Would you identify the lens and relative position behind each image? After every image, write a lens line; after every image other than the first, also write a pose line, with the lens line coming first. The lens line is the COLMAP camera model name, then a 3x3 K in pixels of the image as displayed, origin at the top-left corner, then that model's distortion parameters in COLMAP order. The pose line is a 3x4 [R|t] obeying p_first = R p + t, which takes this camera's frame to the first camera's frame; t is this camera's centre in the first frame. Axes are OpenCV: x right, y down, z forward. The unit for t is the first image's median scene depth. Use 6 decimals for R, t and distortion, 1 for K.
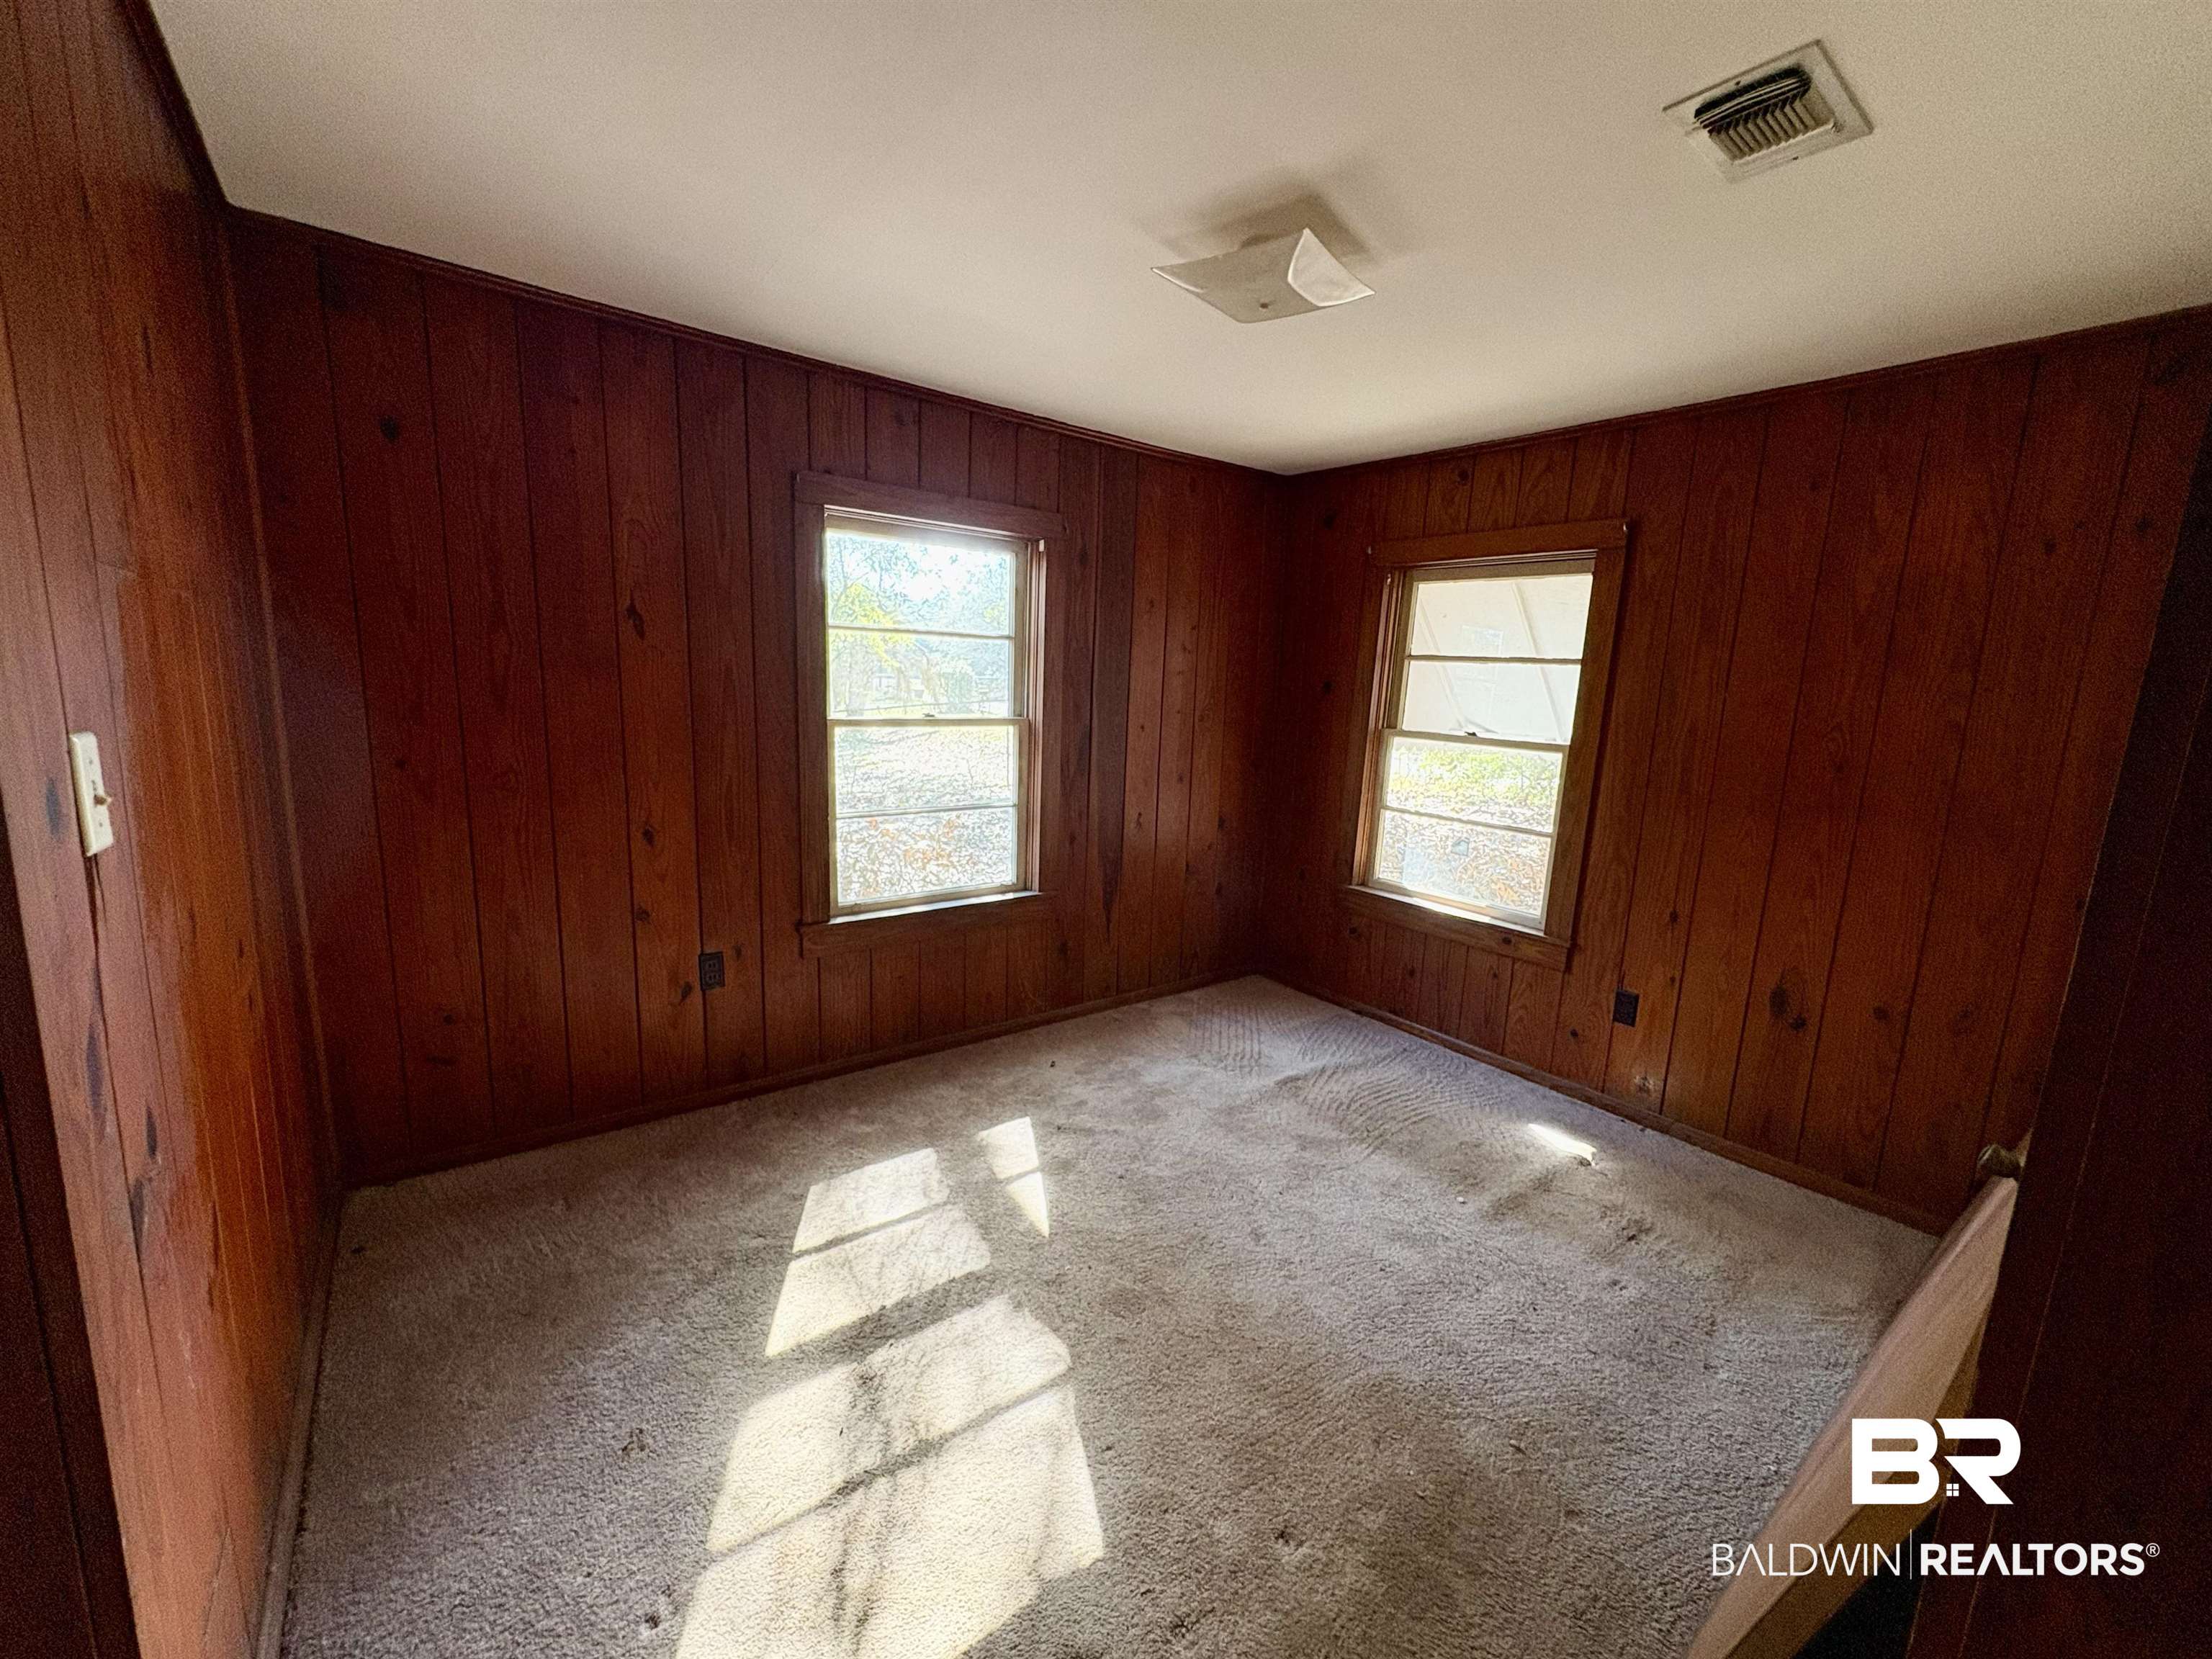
lens RADIAL K [[880.3, 0, 1111.6], [0, 880.3, 827.8], [0, 0, 1]] dist [0.000640, -0.000114]
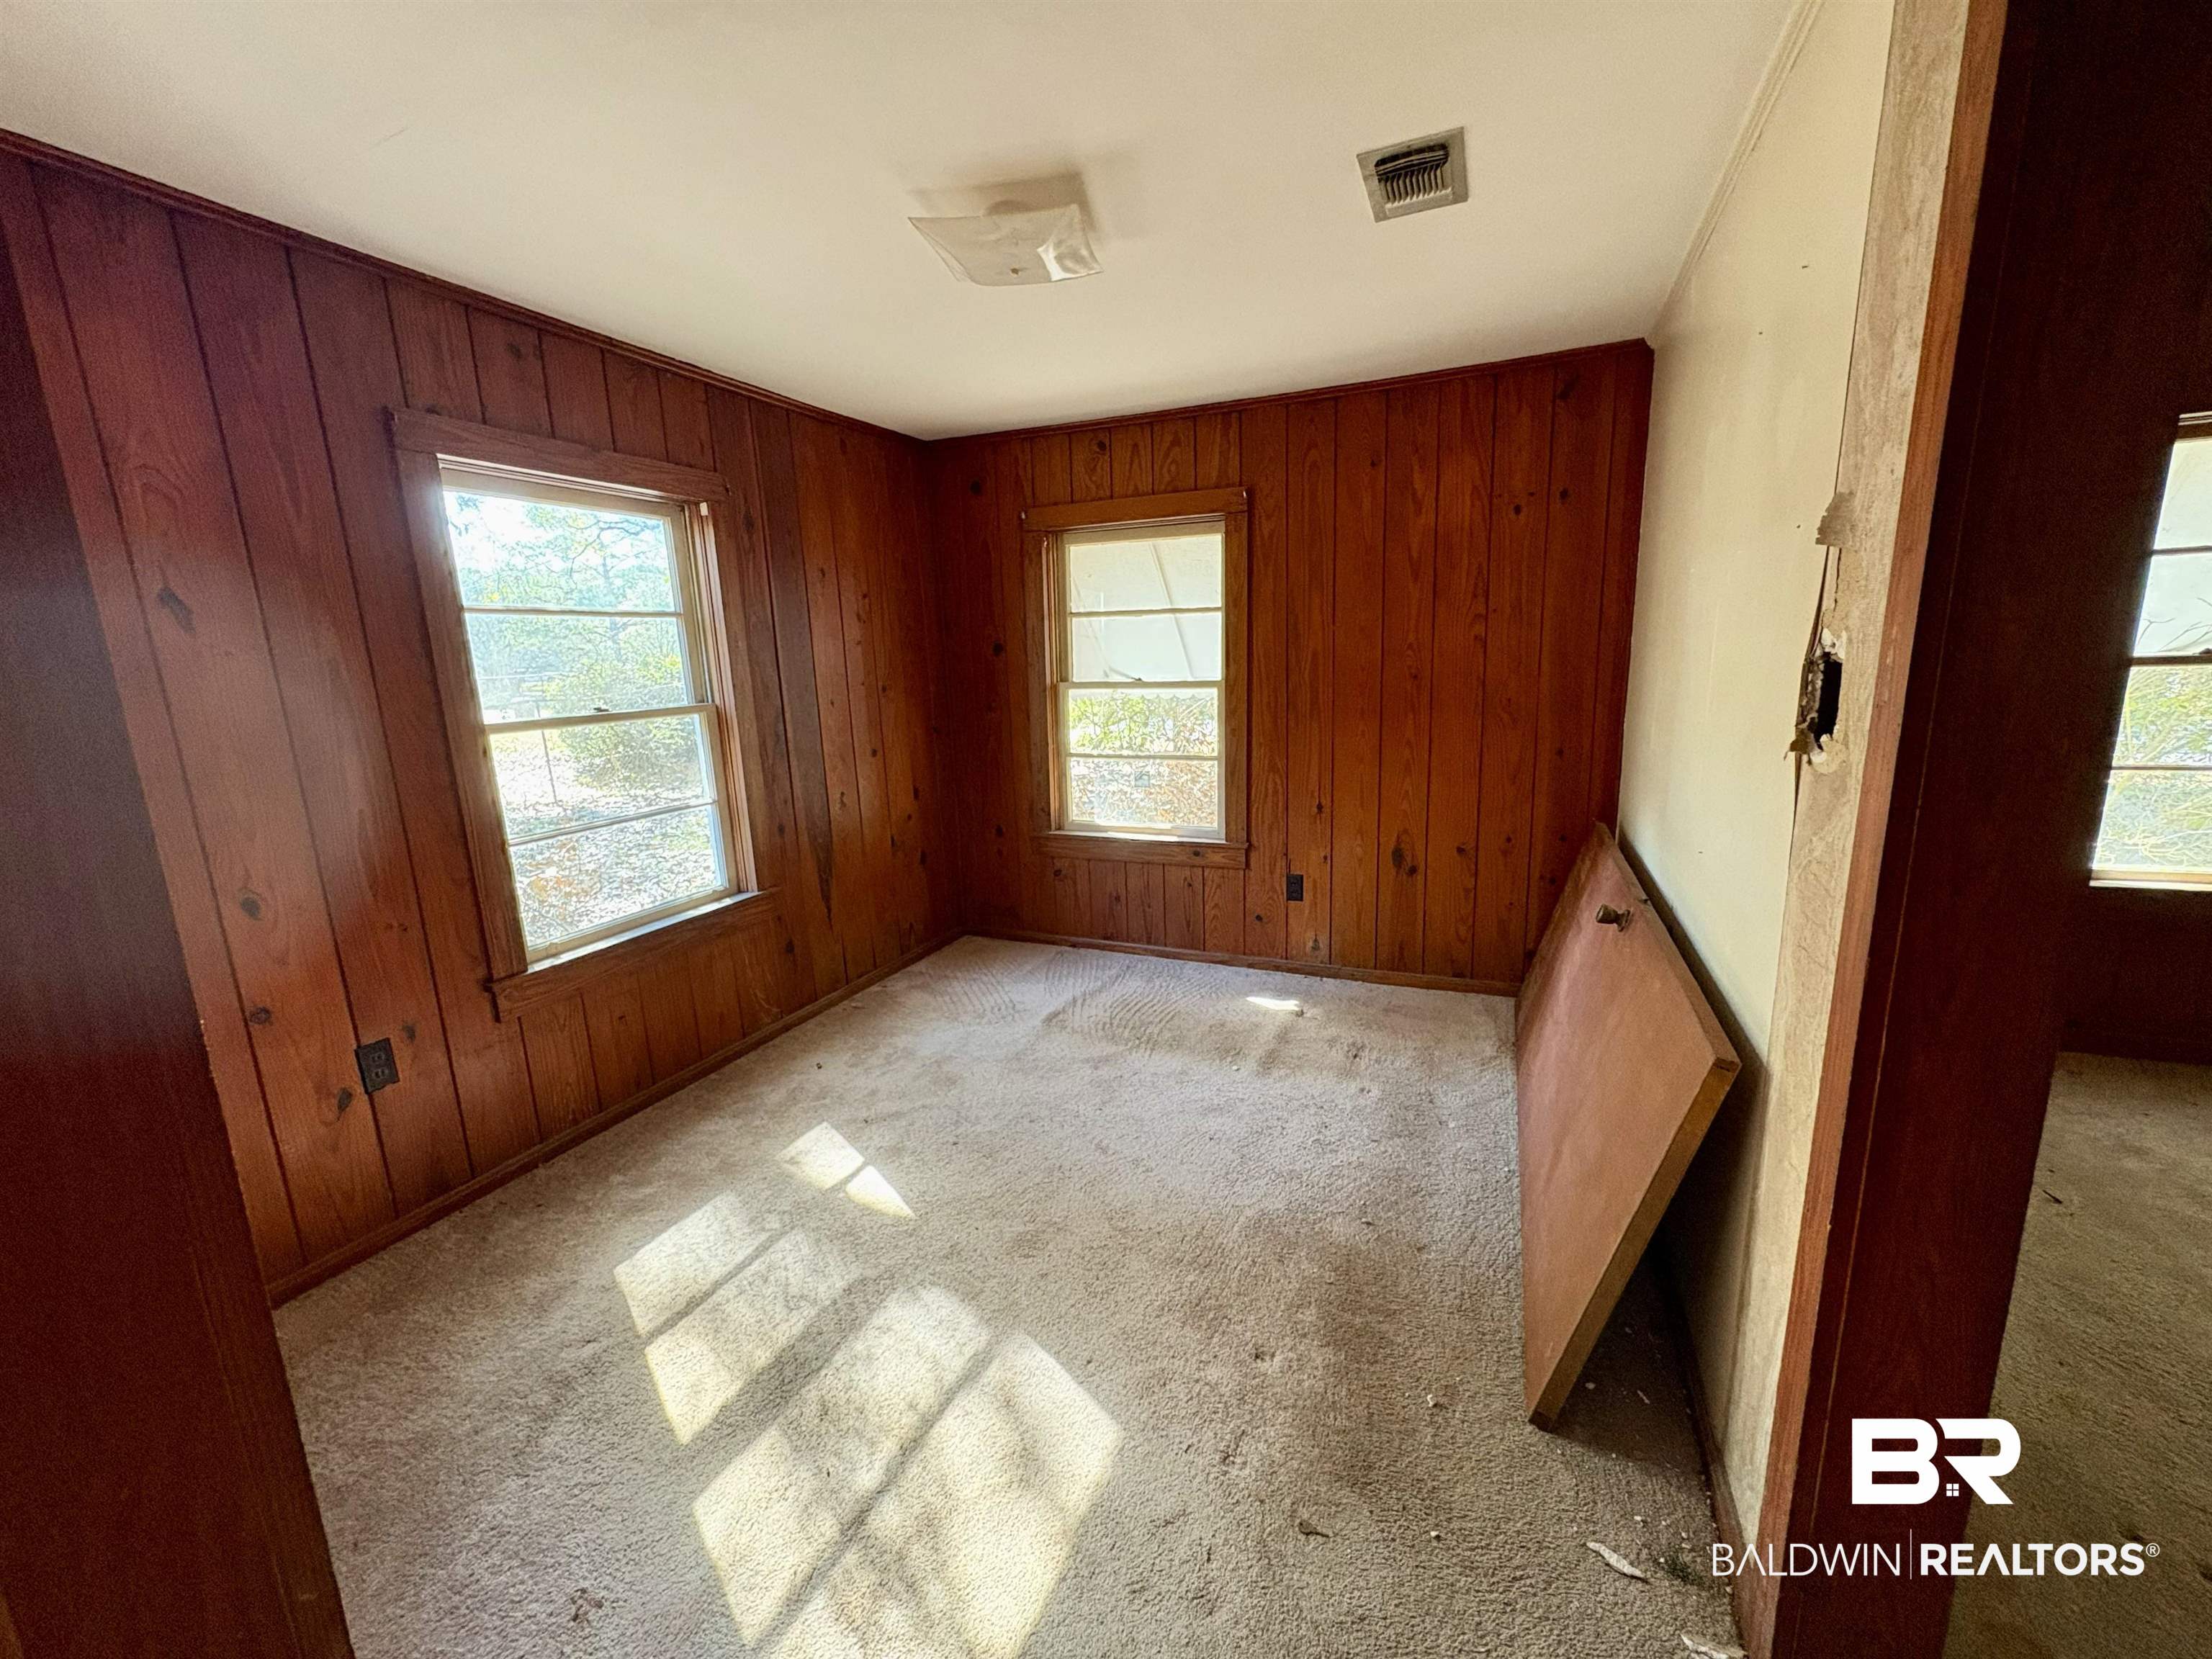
lens RADIAL K [[880.3, 0, 1109.4], [0, 880.3, 826.5], [0, 0, 1]] dist [0.000640, -0.000114]
pose [[0.875305, -0.161077, 0.455956, -0.212186], [0.148471, 0.986869, 0.063611, 0.002836], [-0.460215, 0.012017, 0.887726, 0.023366]]
